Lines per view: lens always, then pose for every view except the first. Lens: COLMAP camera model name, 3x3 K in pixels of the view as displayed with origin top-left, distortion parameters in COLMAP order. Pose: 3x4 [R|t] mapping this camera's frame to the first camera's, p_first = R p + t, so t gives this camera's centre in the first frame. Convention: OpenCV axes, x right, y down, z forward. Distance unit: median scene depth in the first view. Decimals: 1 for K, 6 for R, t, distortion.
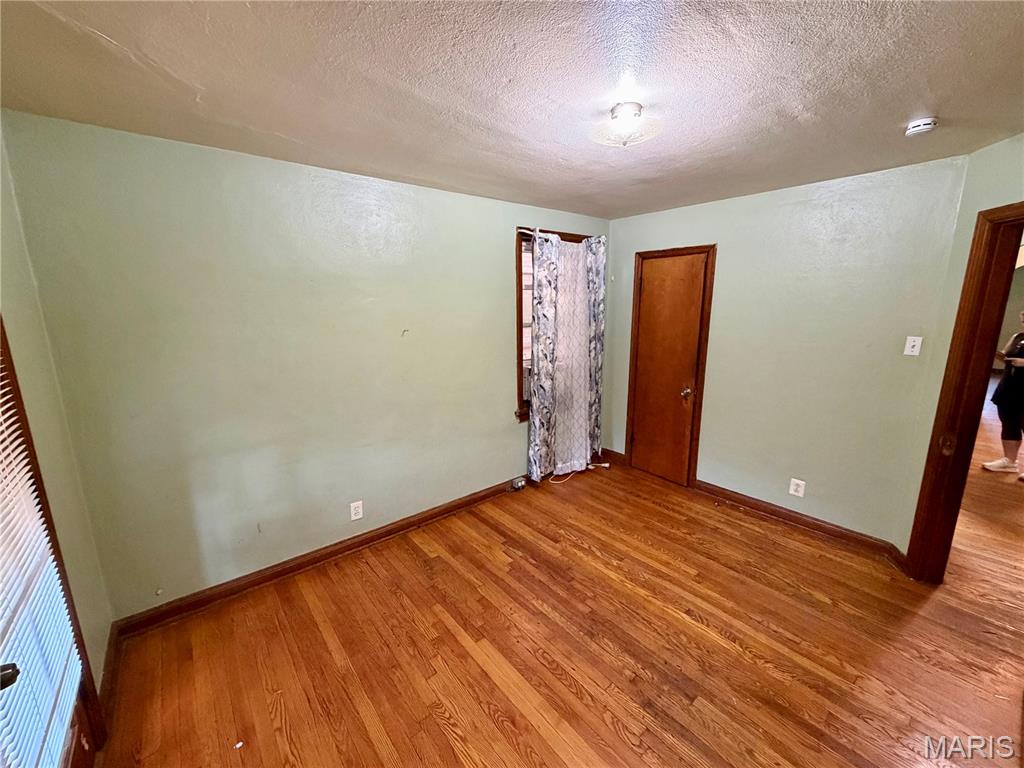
lens RADIAL K [[407.7, 0, 510.3], [0, 407.7, 385.2], [0, 0, 1]] dist [-0.000069, -0.000166]
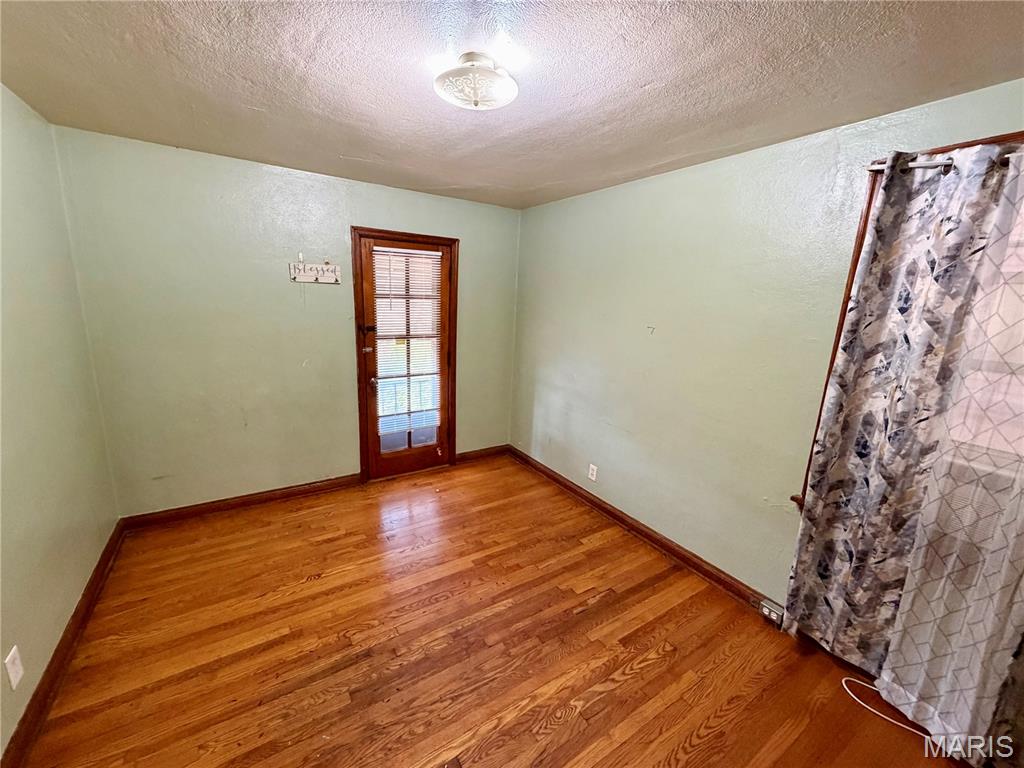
lens RADIAL K [[407.7, 0, 510.3], [0, 407.7, 385.2], [0, 0, 1]] dist [-0.000069, -0.000166]
pose [[-0.109831, 0.219824, -0.969337, 0.842089], [-0.238558, 0.940901, 0.240406, -0.178855], [0.964897, 0.257647, -0.050899, 0.866847]]
